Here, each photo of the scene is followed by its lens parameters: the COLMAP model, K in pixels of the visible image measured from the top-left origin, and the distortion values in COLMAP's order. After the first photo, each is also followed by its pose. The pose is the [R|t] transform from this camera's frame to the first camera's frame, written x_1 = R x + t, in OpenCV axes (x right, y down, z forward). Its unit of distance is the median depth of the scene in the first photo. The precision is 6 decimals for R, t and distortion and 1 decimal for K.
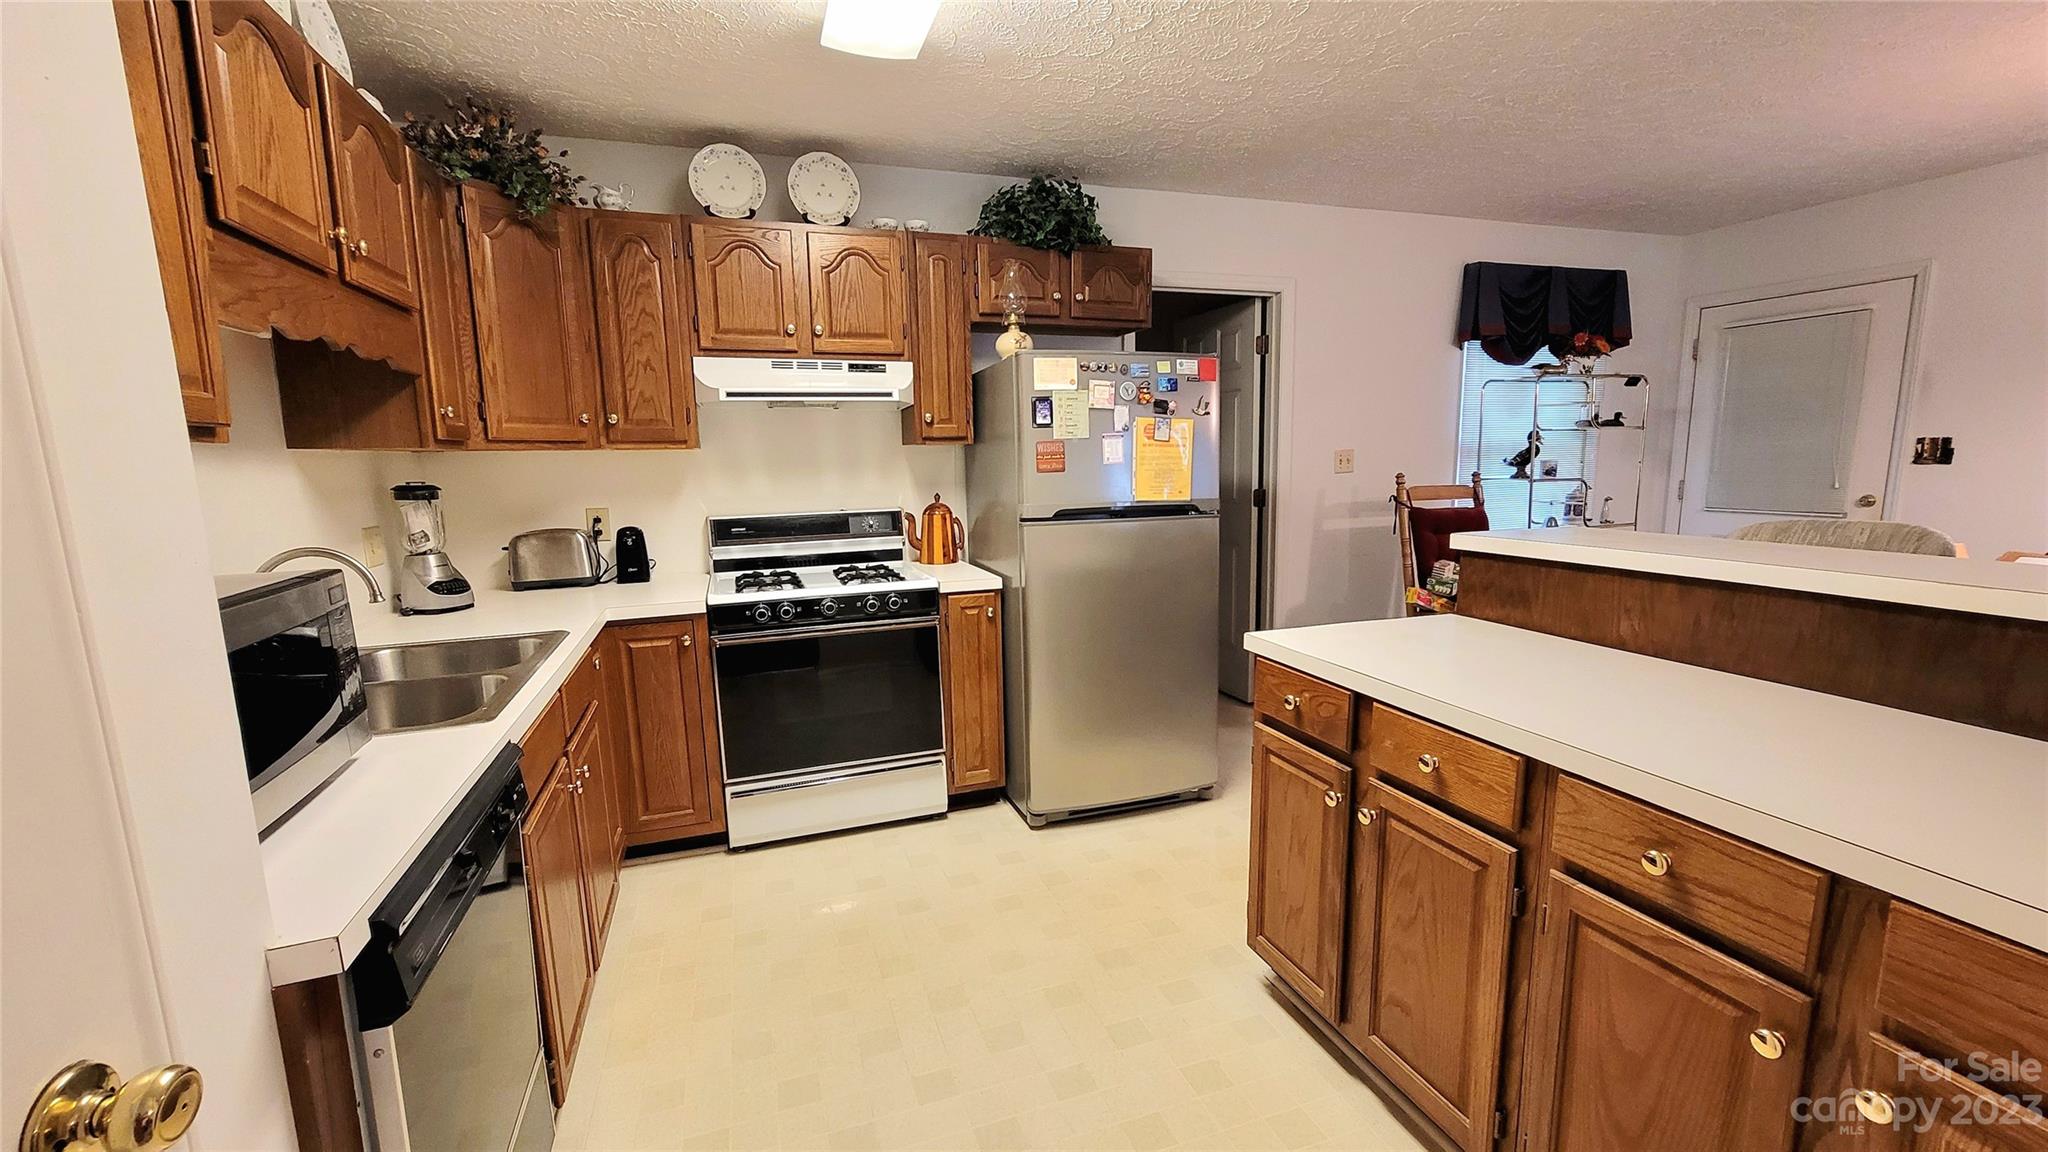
lens RADIAL K [[836.3, 0, 1033.4], [0, 836.3, 592.8], [0, 0, 1]] dist [-0.000246, 0.000279]
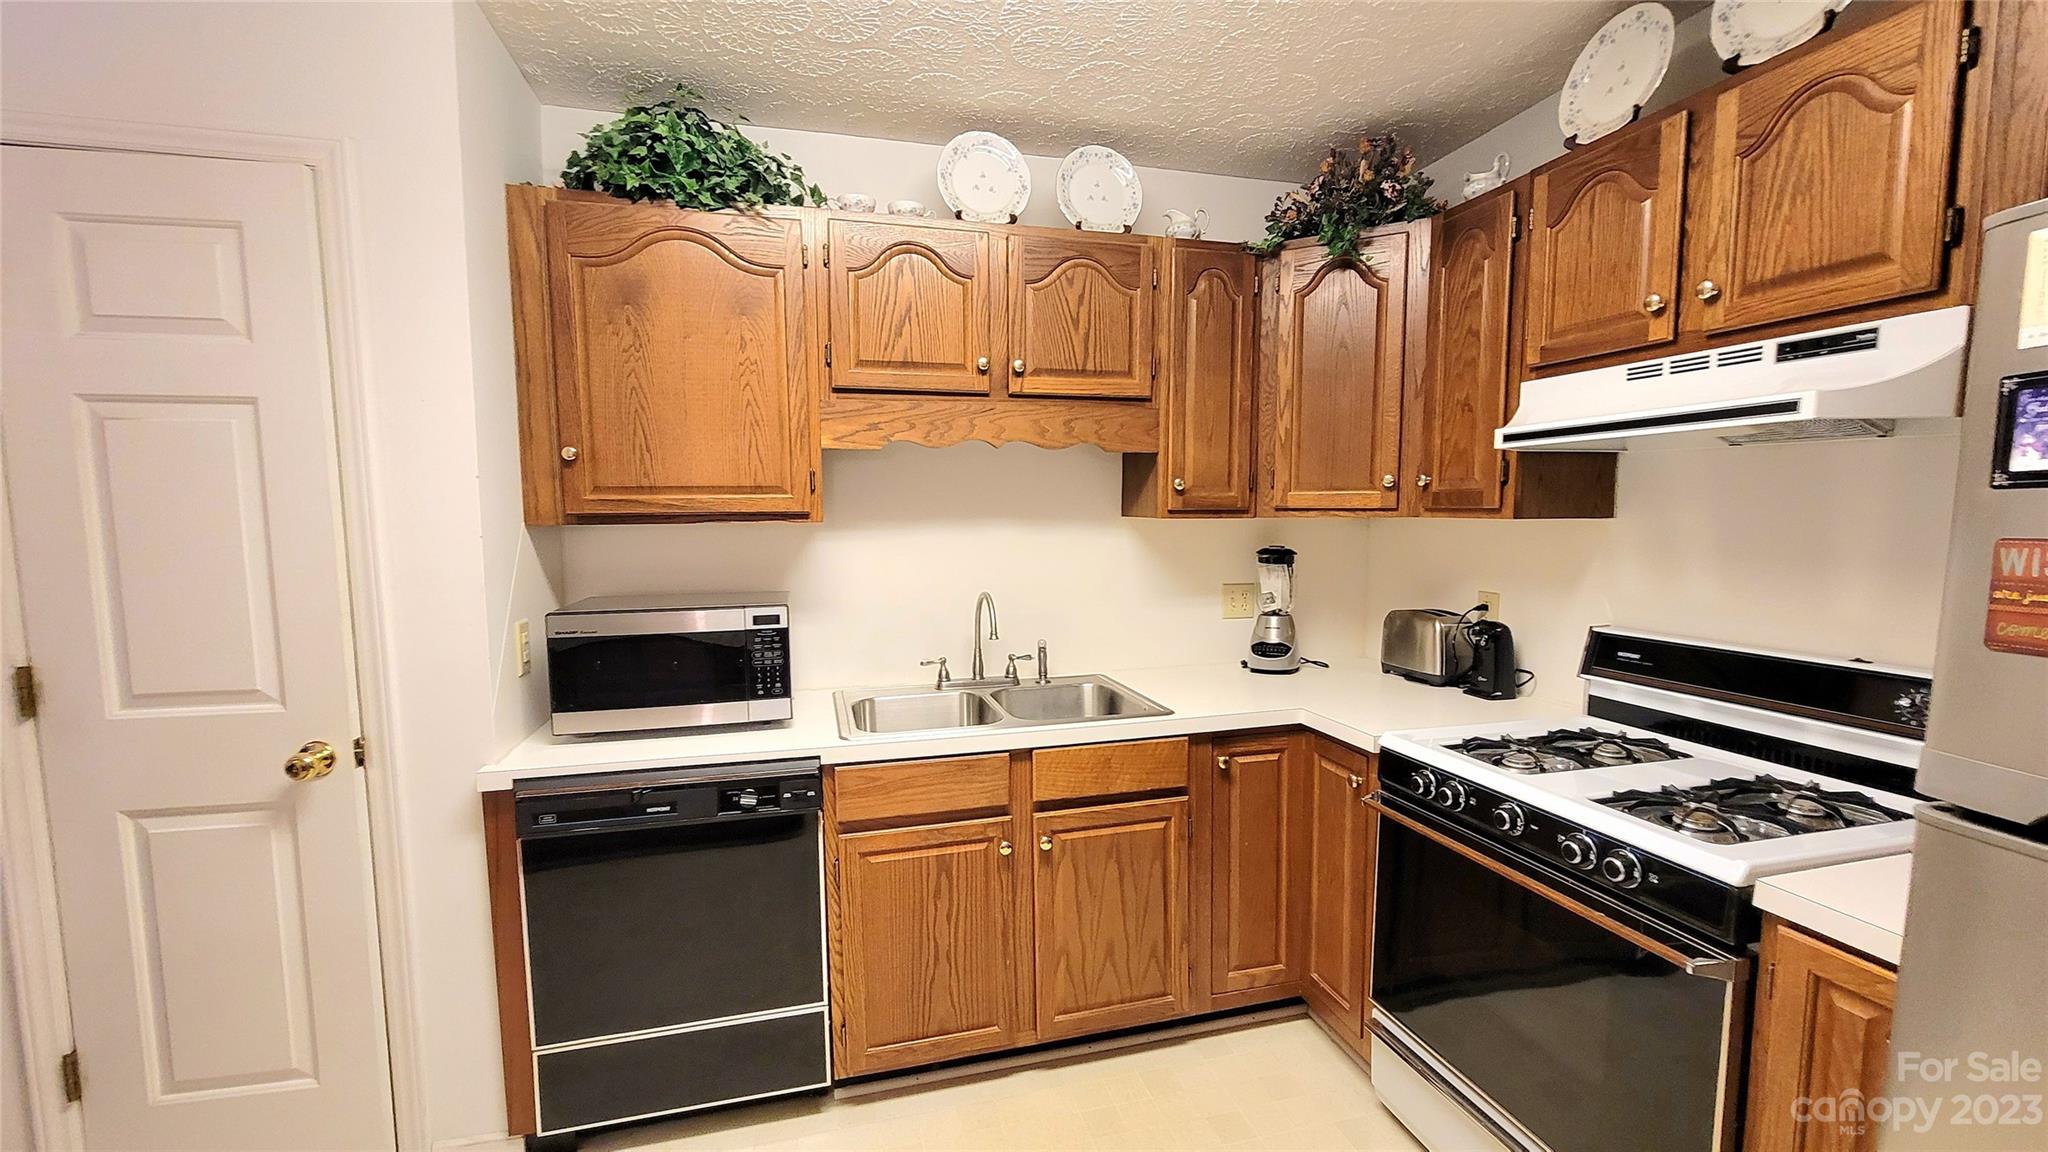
lens RADIAL K [[836.3, 0, 1025.1], [0, 836.3, 585.8], [0, 0, 1]] dist [-0.000246, 0.000279]
pose [[-0.086103, 0.108637, -0.990346, 0.292821], [-0.156121, 0.980285, 0.121107, -0.143902], [0.983978, 0.165042, -0.067445, 0.683648]]
